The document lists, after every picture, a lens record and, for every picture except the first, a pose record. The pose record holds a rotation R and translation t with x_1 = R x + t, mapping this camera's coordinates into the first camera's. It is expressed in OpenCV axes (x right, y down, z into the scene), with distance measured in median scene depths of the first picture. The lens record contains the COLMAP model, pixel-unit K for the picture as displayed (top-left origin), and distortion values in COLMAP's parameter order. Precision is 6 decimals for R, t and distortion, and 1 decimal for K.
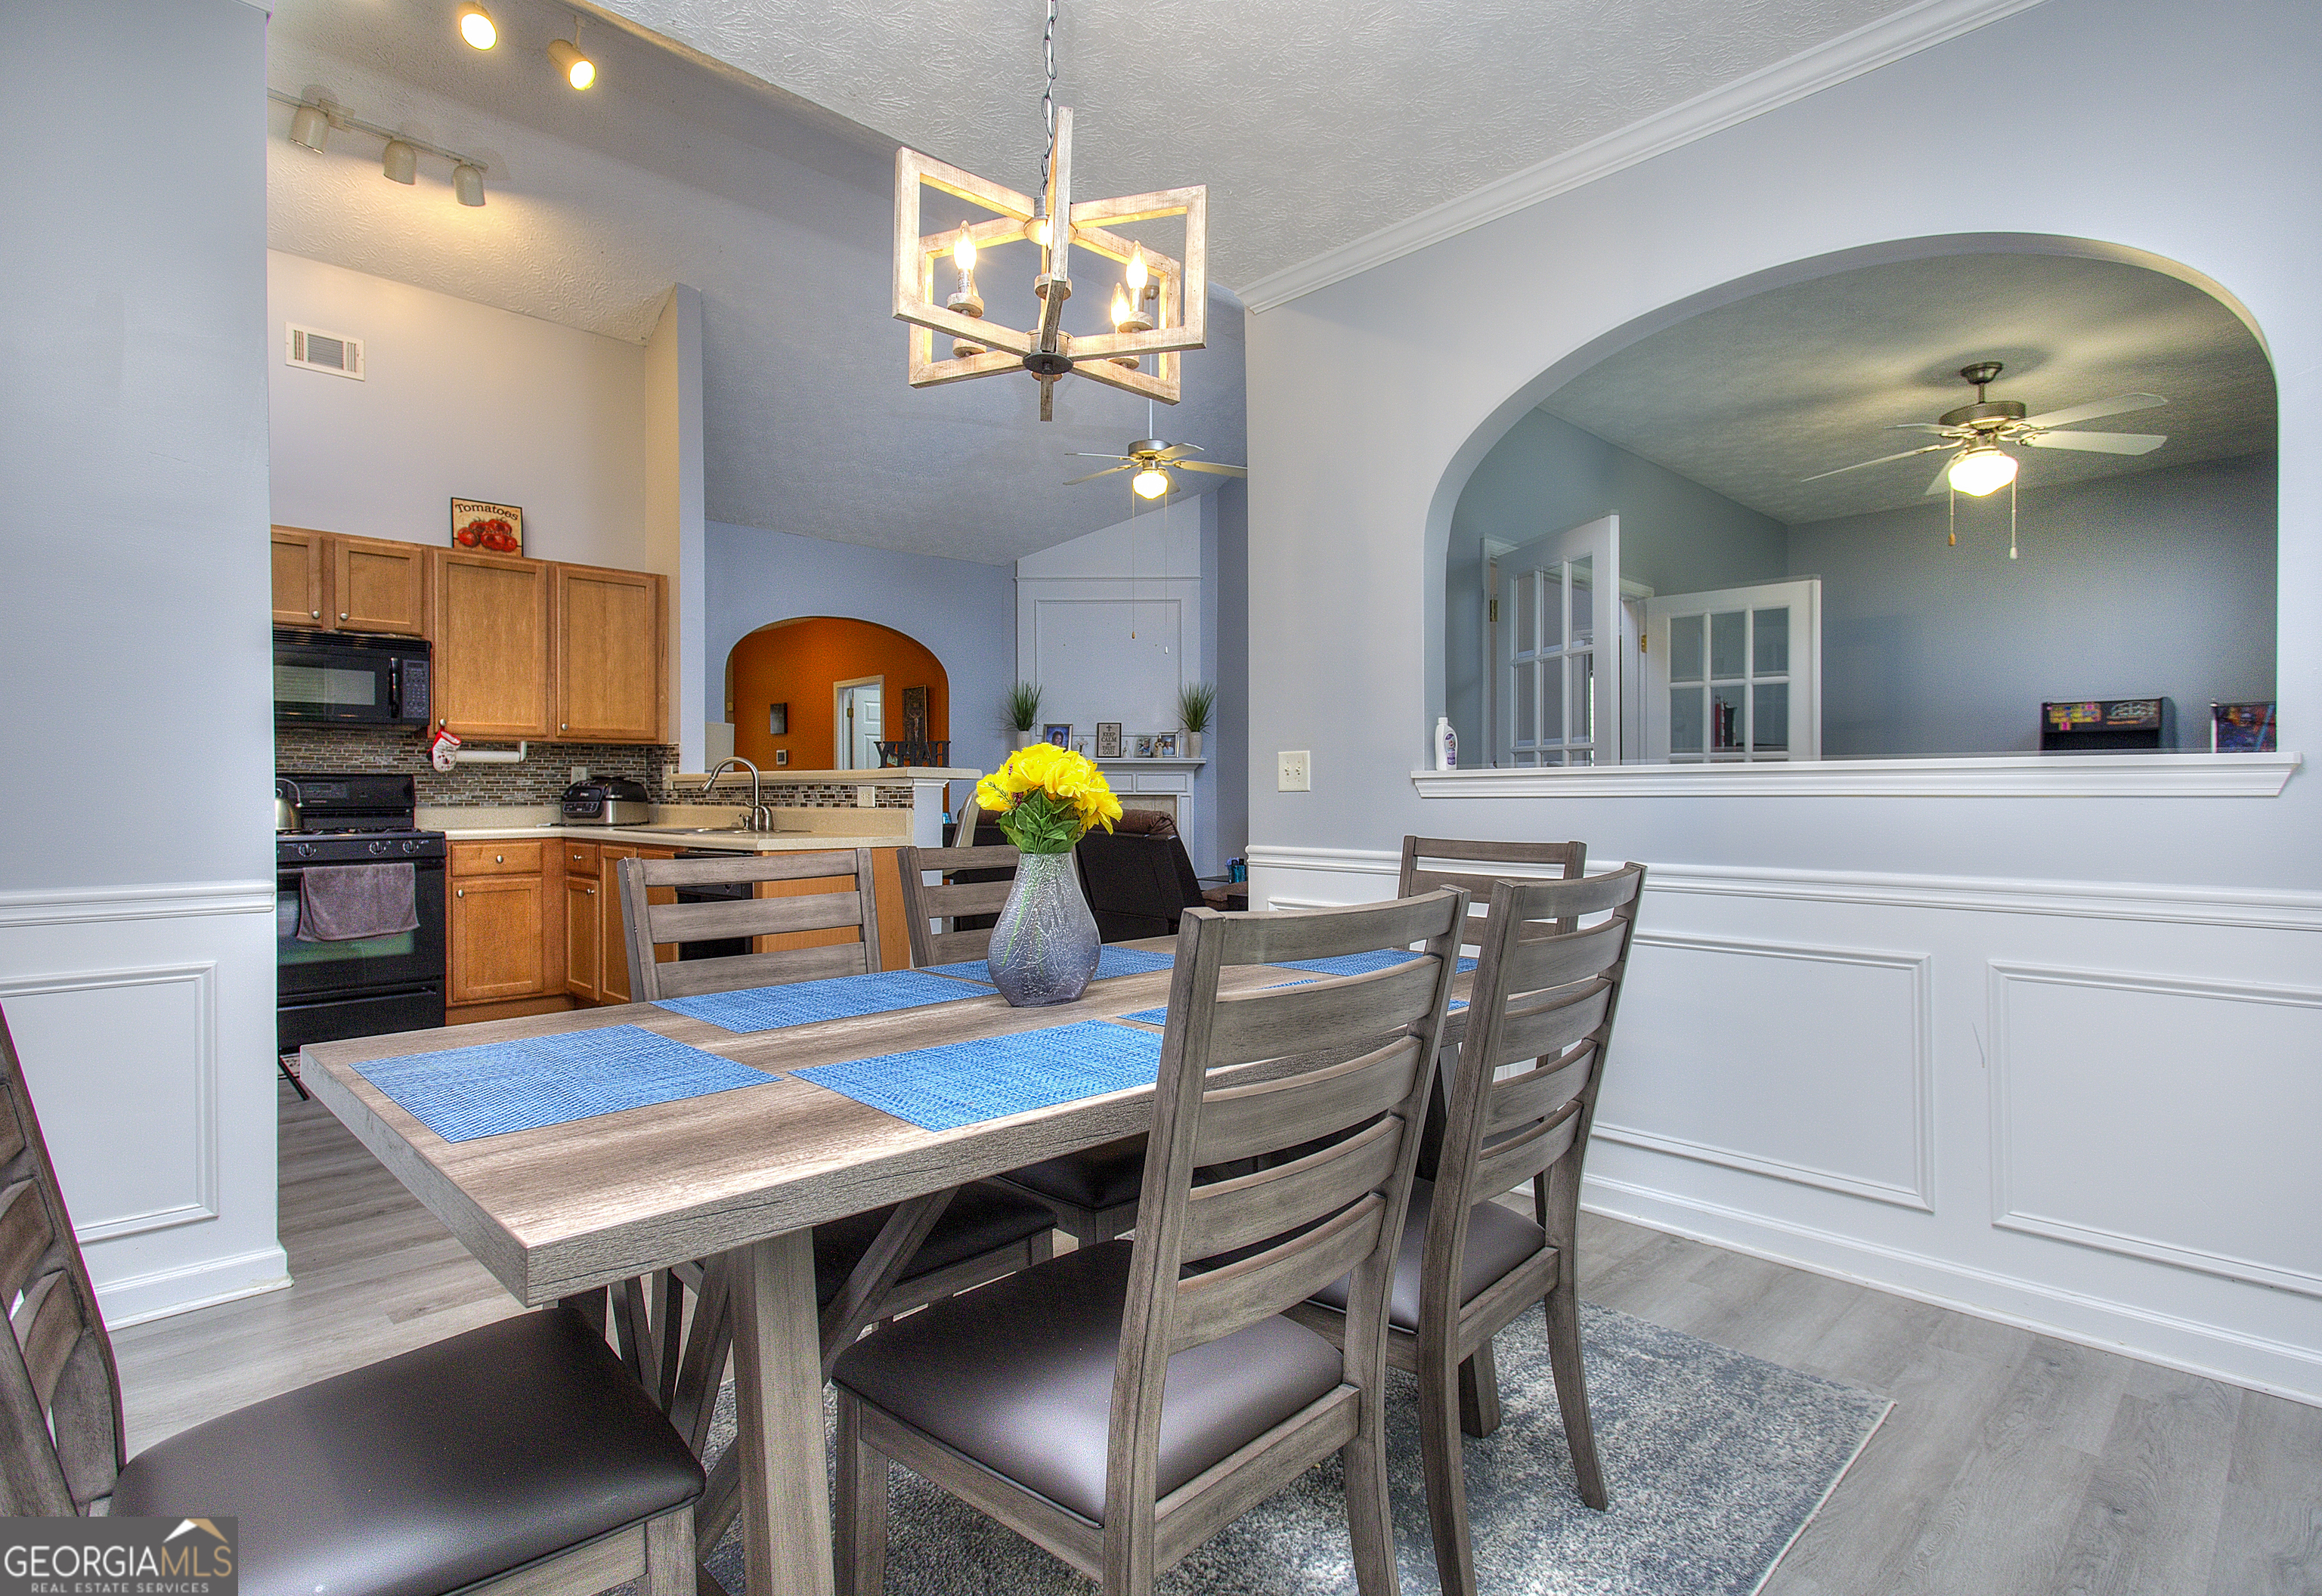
lens RADIAL K [[1183.2, 0, 1187.4], [0, 1183.2, 796.9], [0, 0, 1]] dist [0.003596, 0.004226]
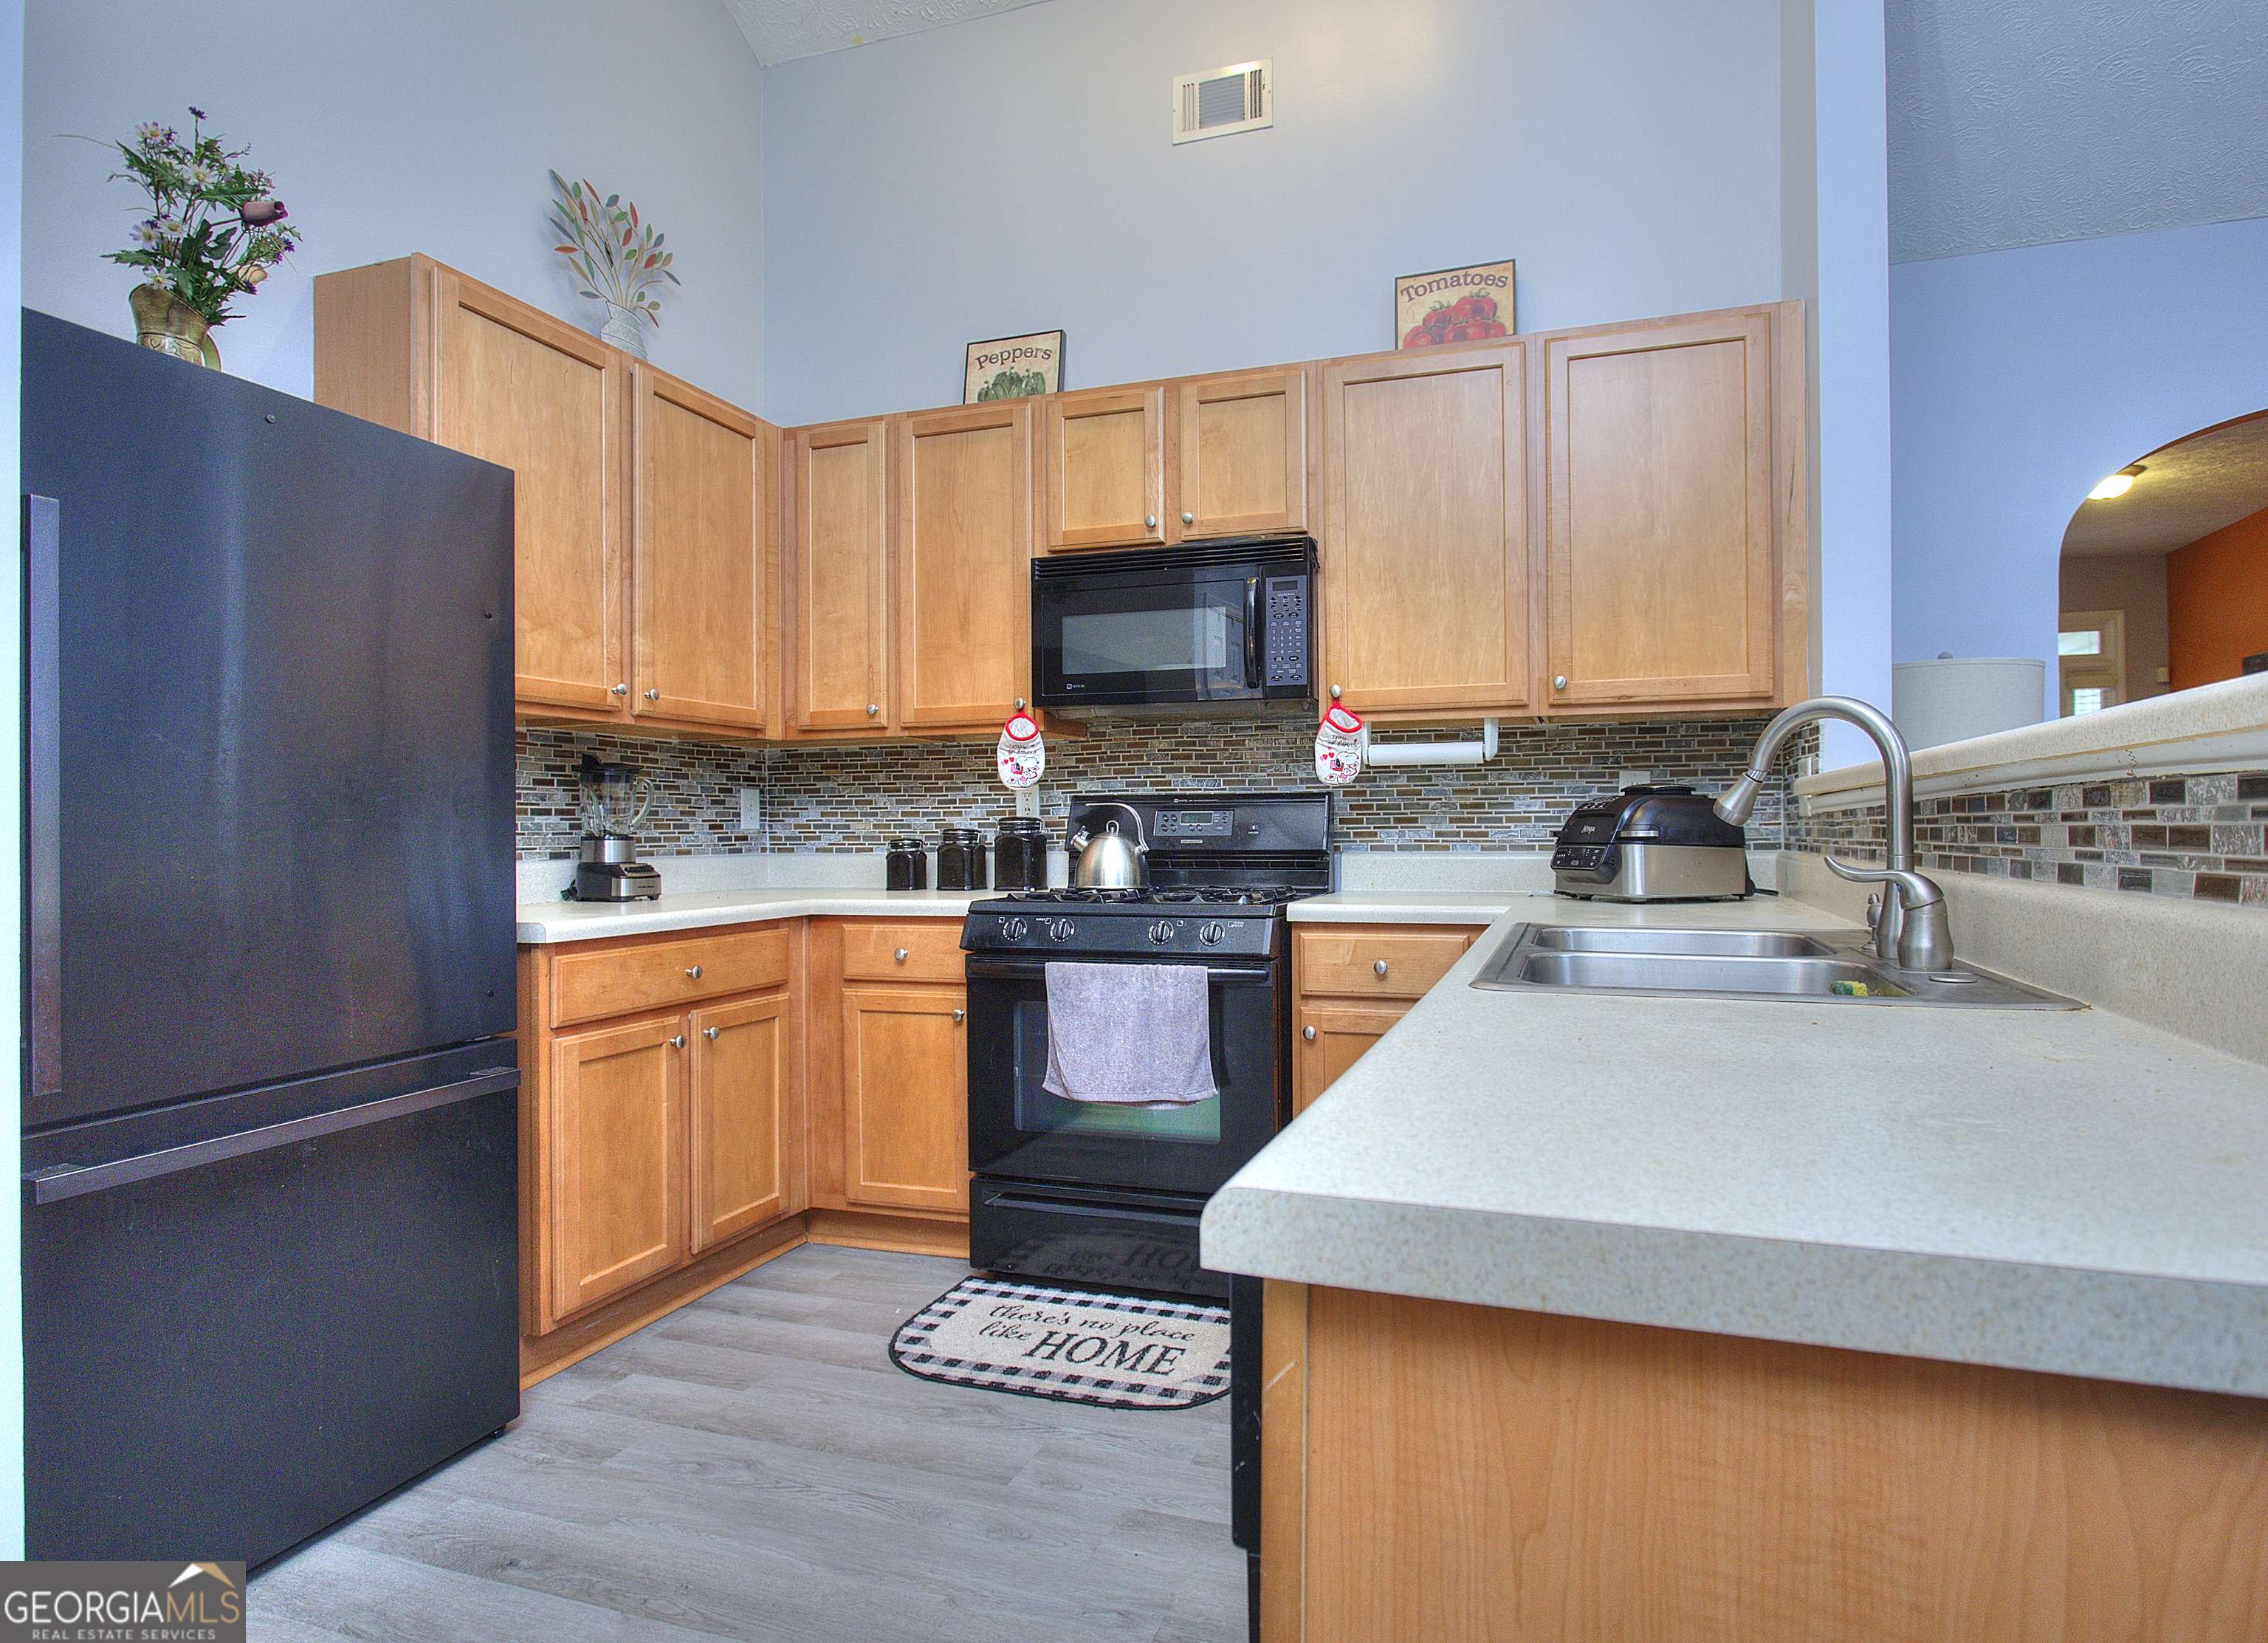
lens RADIAL K [[1202.0, 0, 1206.6], [0, 1202.0, 819.6], [0, 0, 1]] dist [-0.009784, 0.007781]
pose [[0.461667, -0.007820, -0.887019, -0.183717], [-0.000894, 0.999957, -0.009281, -0.001358], [0.887053, 0.005078, 0.461640, 0.695946]]
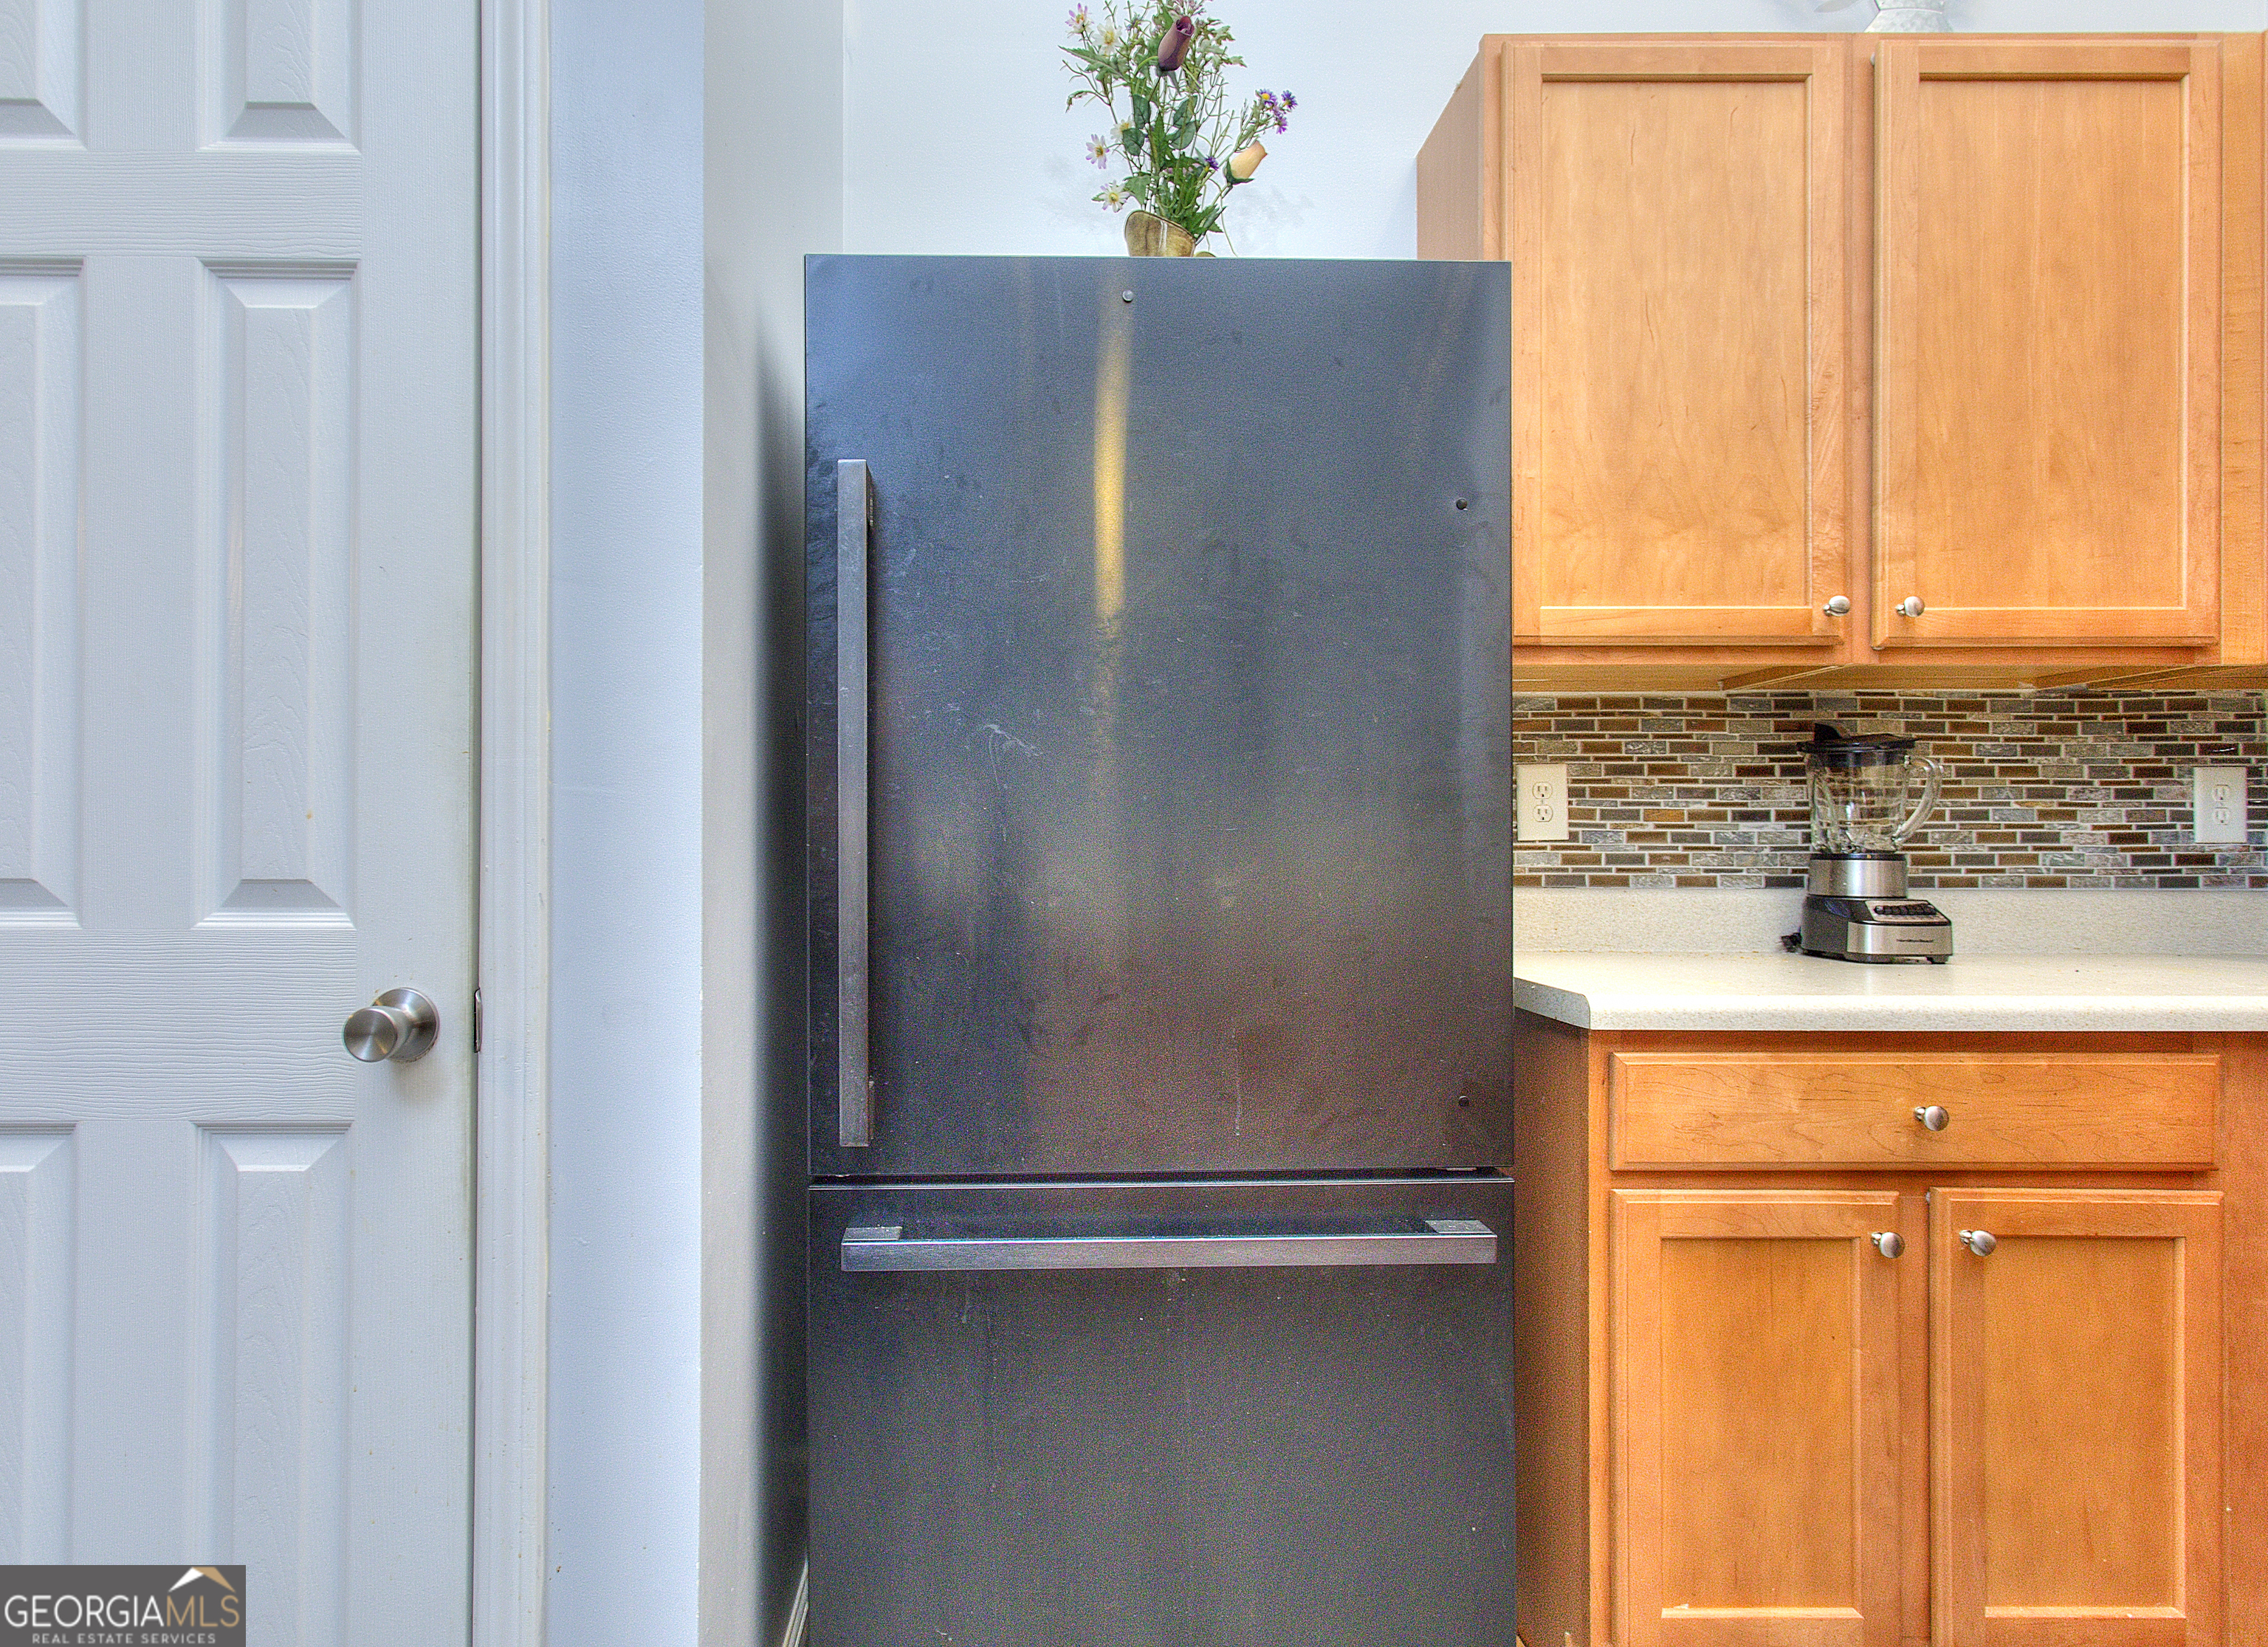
lens RADIAL K [[1201.8, 0, 1017.8], [0, 1201.8, 844.4], [0, 0, 1]] dist [-0.009784, 0.007781]
pose [[-0.698598, 0.000998, -0.715514, -0.388678], [-0.002859, 0.999987, 0.004186, -0.001908], [0.715509, 0.004970, -0.698586, 0.772439]]
